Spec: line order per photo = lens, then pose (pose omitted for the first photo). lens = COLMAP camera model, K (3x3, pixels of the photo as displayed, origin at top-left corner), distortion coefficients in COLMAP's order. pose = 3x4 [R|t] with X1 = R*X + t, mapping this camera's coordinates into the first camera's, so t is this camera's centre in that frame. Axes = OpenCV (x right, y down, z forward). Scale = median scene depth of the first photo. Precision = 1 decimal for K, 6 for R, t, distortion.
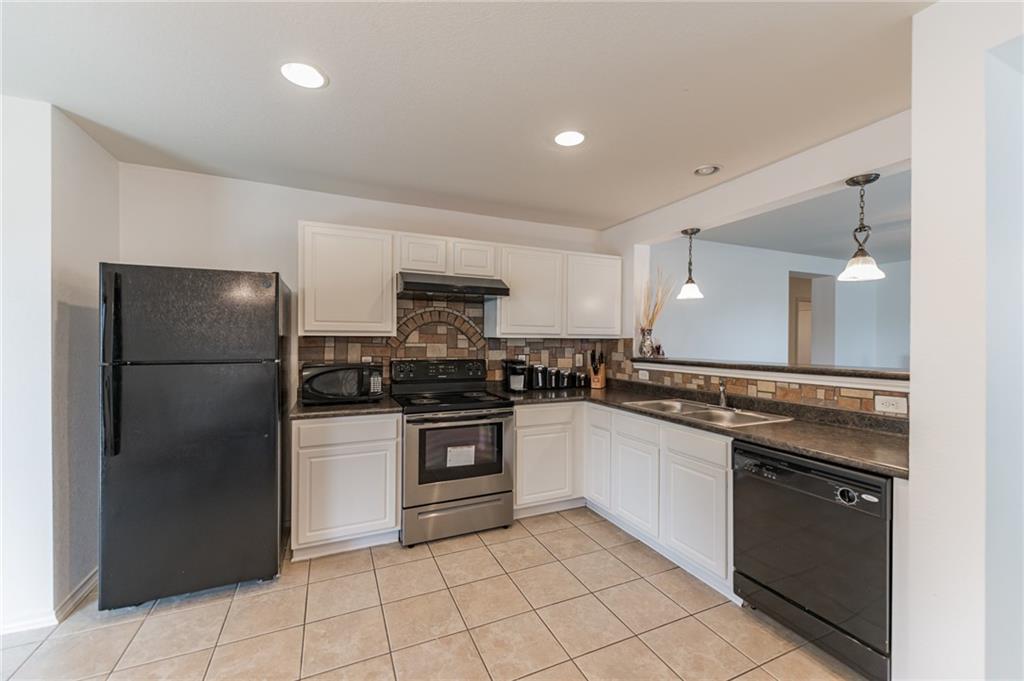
lens RADIAL K [[404.2, 0, 509.6], [0, 404.2, 340.4], [0, 0, 1]] dist [0.003289, -0.000014]
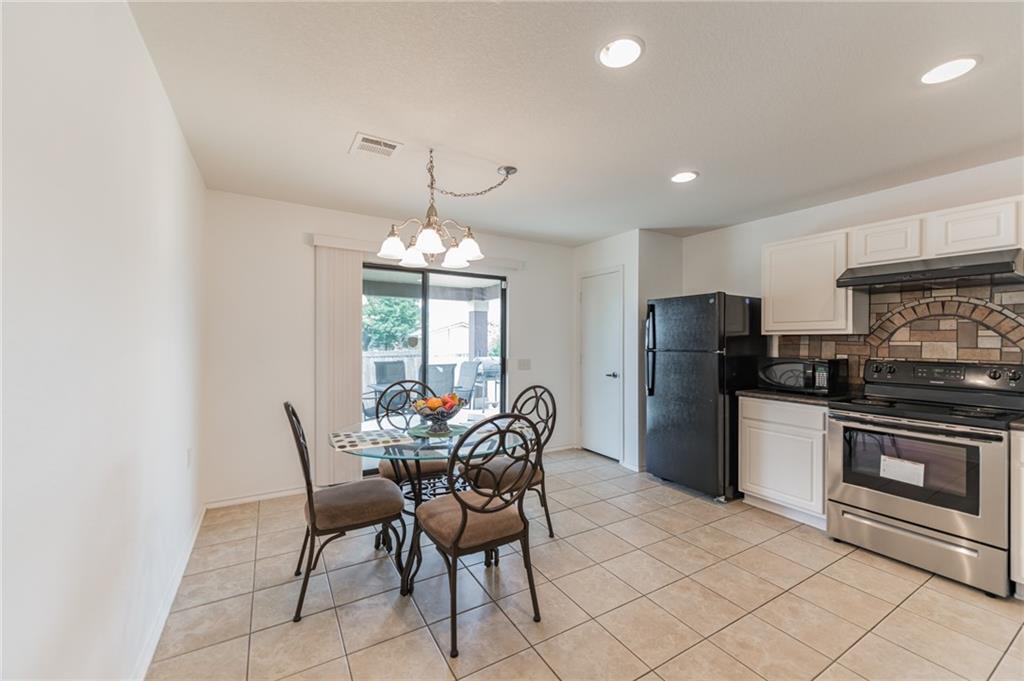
lens RADIAL K [[404.2, 0, 510.8], [0, 404.2, 337.7], [0, 0, 1]] dist [0.003289, -0.000014]
pose [[0.106779, -0.012157, -0.994208, 0.588678], [-0.007729, 0.999885, -0.013057, 0.018259], [0.994253, 0.009079, 0.106673, 0.067640]]
